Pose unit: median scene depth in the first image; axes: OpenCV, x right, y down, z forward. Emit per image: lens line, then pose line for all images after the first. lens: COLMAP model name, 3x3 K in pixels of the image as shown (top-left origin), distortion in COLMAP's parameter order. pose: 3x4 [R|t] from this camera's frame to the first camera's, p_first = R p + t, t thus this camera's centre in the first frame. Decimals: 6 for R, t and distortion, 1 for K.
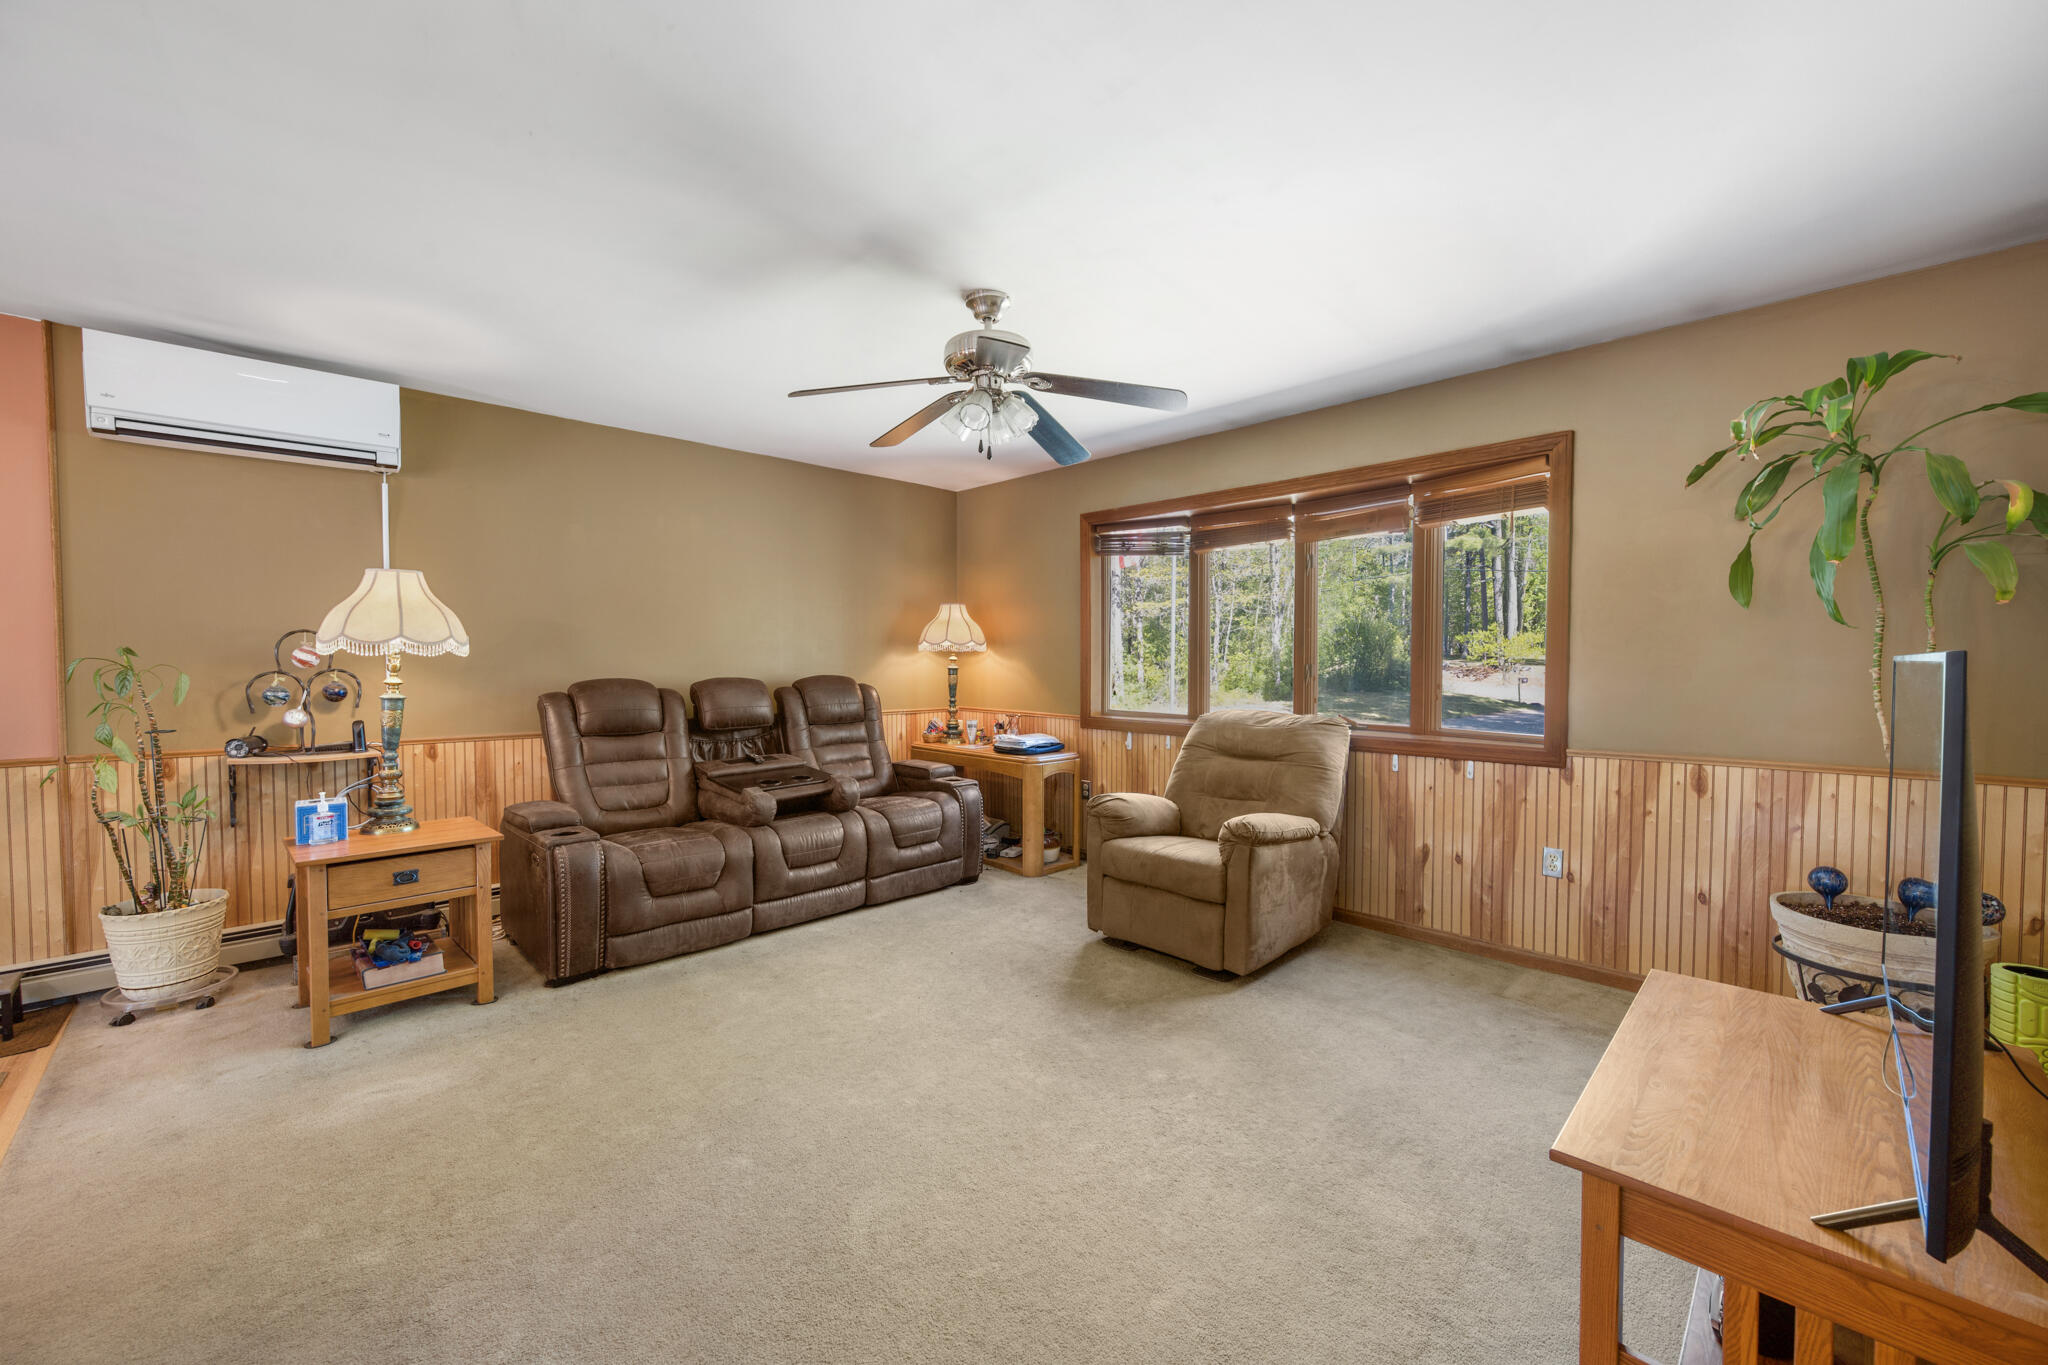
lens RADIAL K [[809.2, 0, 1021.6], [0, 809.2, 689.2], [0, 0, 1]] dist [-0.001064, -0.000002]
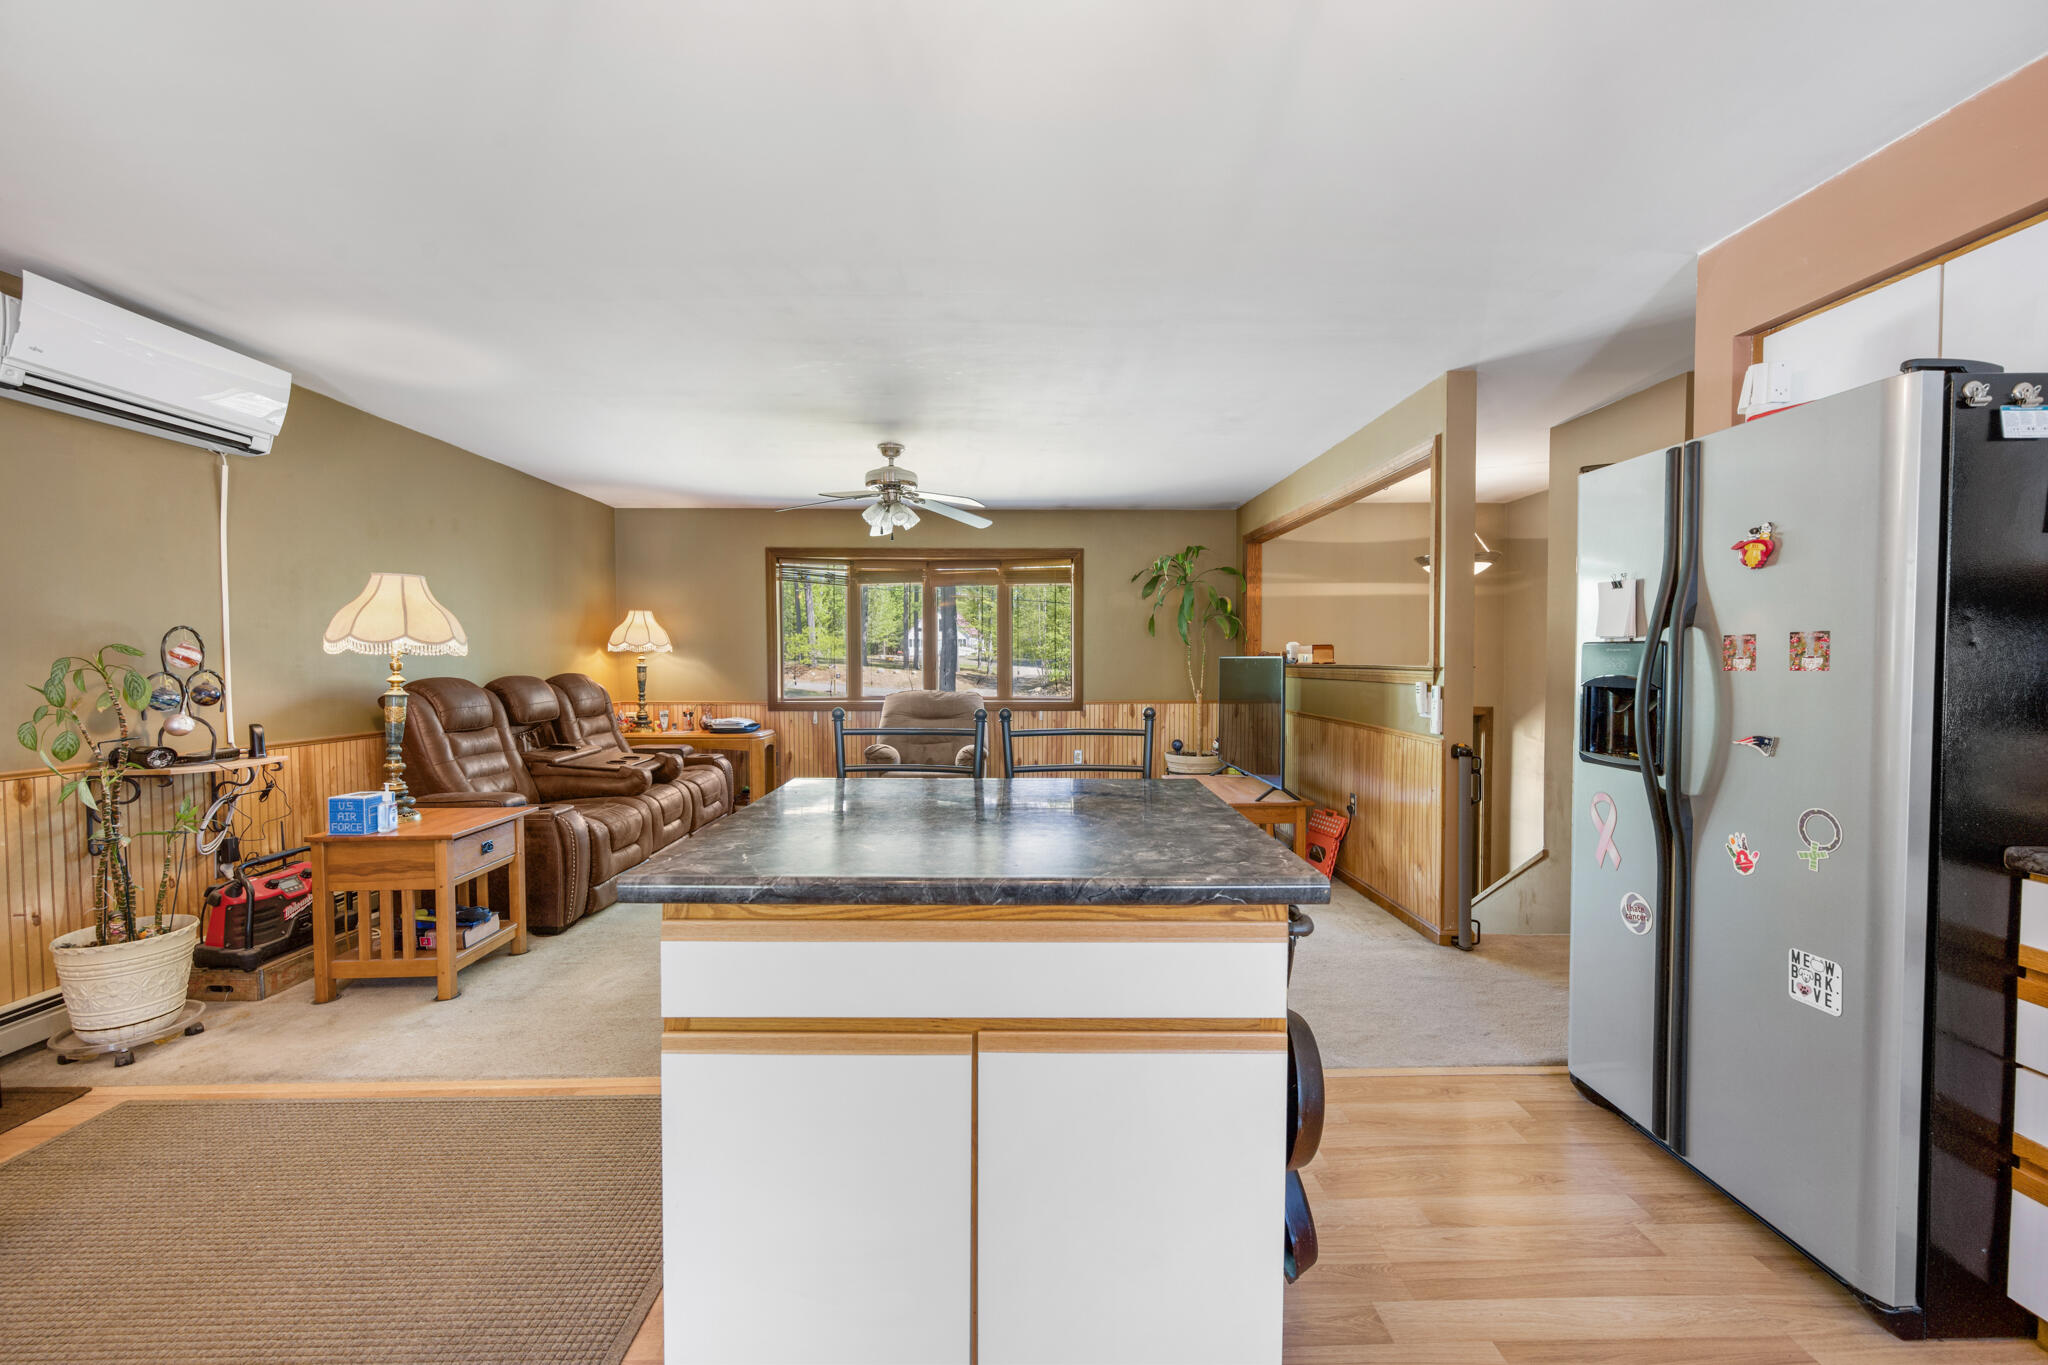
lens RADIAL K [[809.2, 0, 1022.3], [0, 809.2, 681.3], [0, 0, 1]] dist [-0.001064, -0.000002]
pose [[0.683167, -0.021617, 0.729942, -0.879993], [0.028468, 0.999590, 0.002959, 0.011855], [-0.729707, 0.018758, 0.683503, -0.283825]]
